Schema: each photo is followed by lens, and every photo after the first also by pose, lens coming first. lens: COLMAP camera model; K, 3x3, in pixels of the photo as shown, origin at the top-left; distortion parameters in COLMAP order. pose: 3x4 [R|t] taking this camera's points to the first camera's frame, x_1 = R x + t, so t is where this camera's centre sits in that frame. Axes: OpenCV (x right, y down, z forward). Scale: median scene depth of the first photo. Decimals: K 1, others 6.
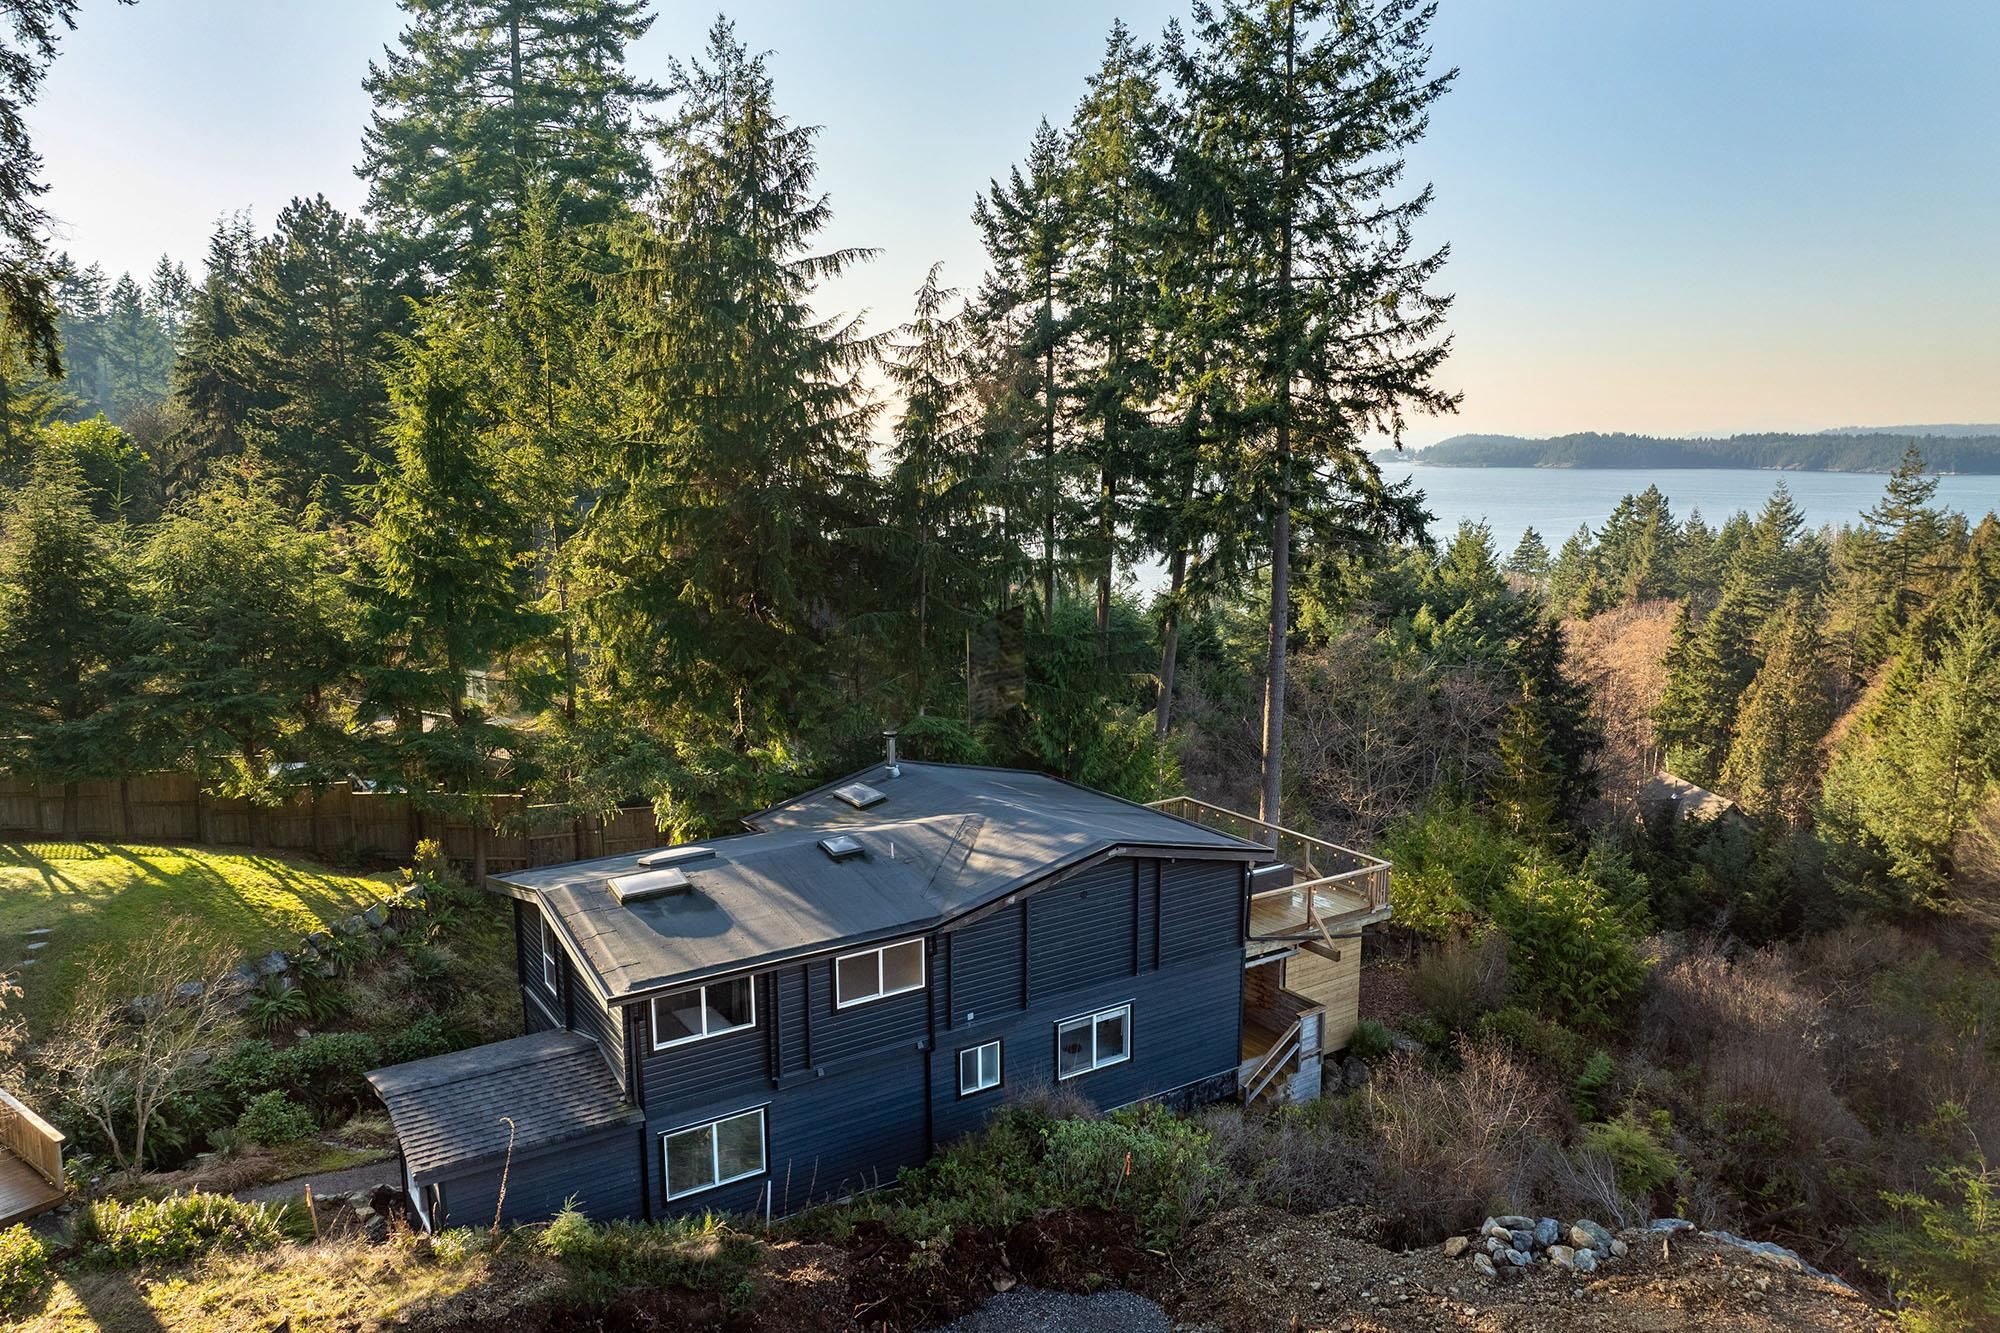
lens RADIAL K [[1421.3, 0, 1005.3], [0, 1421.3, 679.6], [0, 0, 1]] dist [-0.040525, 0.006487]
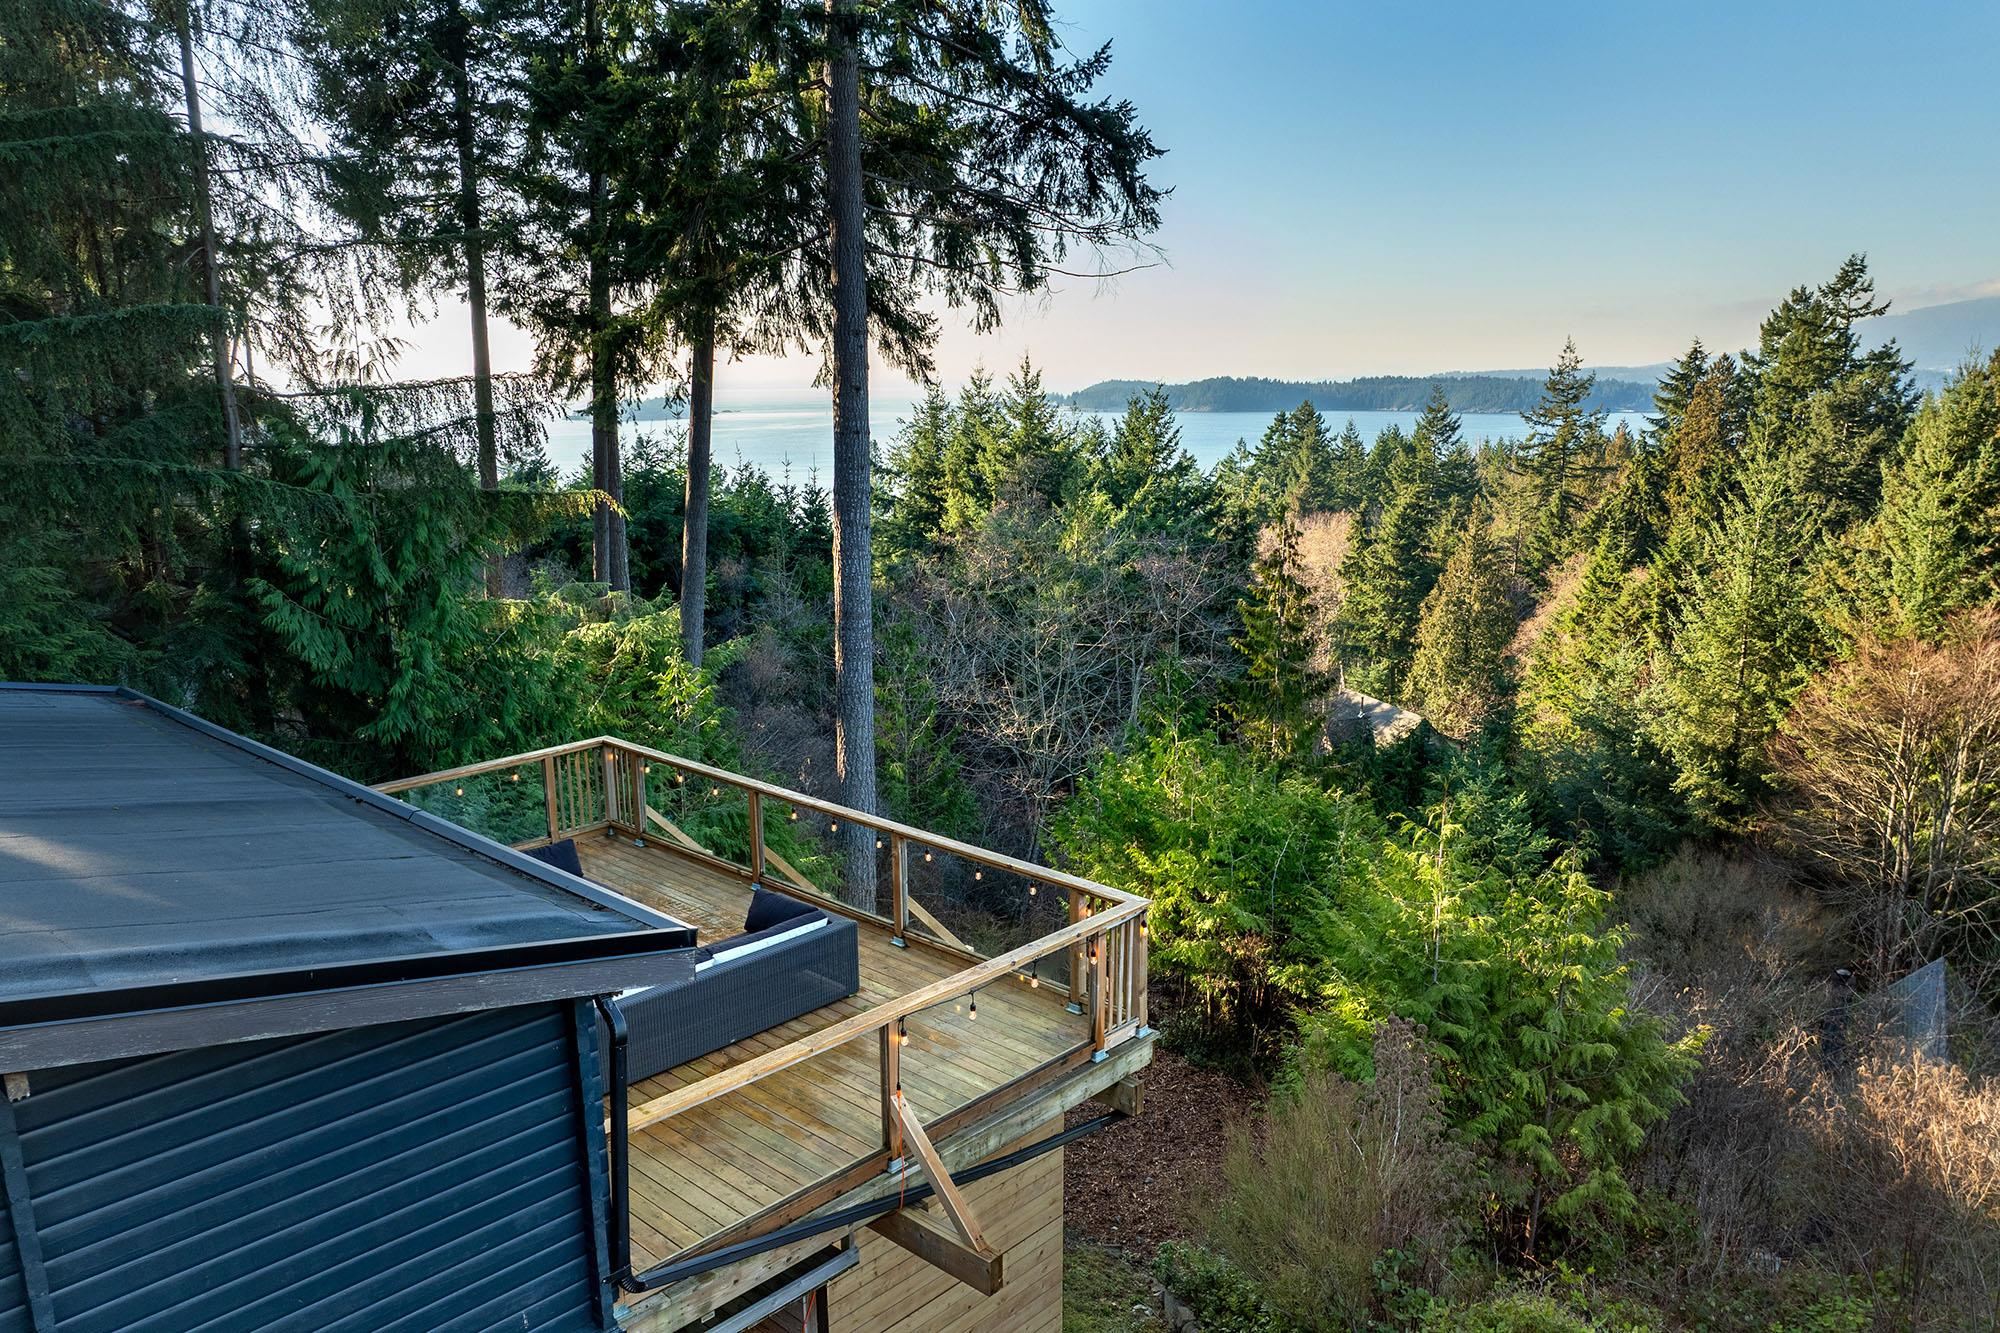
lens RADIAL K [[1421.3, 0, 997.8], [0, 1421.3, 738.8], [0, 0, 1]] dist [-0.040525, 0.006487]
pose [[0.972777, -0.060648, 0.223668, 0.037717], [0.043963, 0.995918, 0.078838, 0.014829], [-0.227536, -0.066859, 0.971472, 0.154644]]
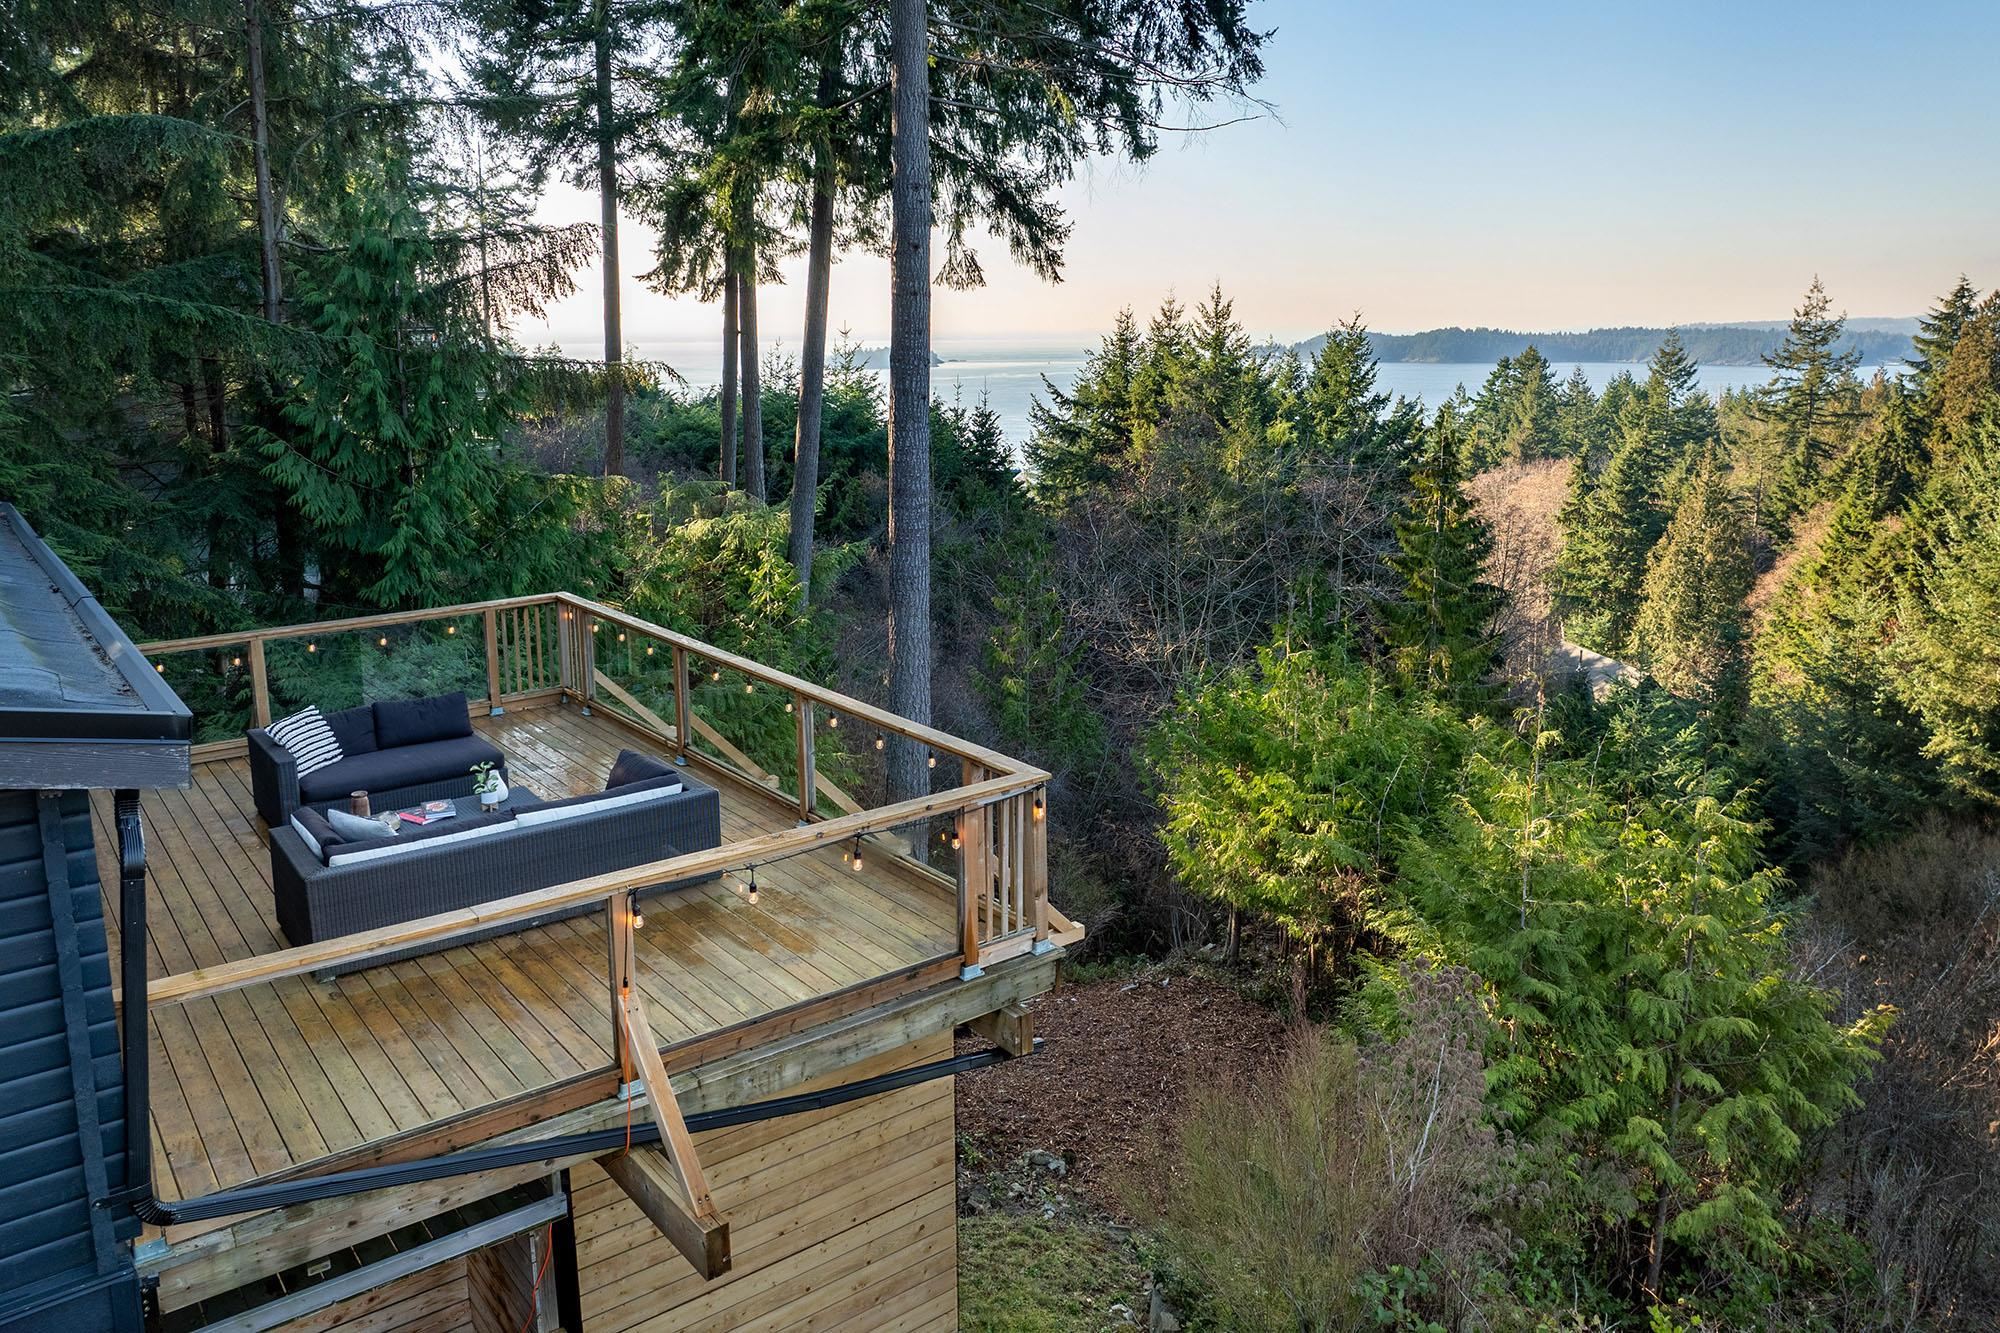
lens RADIAL K [[1421.3, 0, 1000.3], [0, 1421.3, 578.9], [0, 0, 1]] dist [-0.040525, 0.006487]
pose [[0.996643, -0.017688, 0.079933, 0.054359], [0.017787, 0.999842, -0.000518, 0.021272], [-0.079912, 0.001938, 0.996800, 0.166740]]
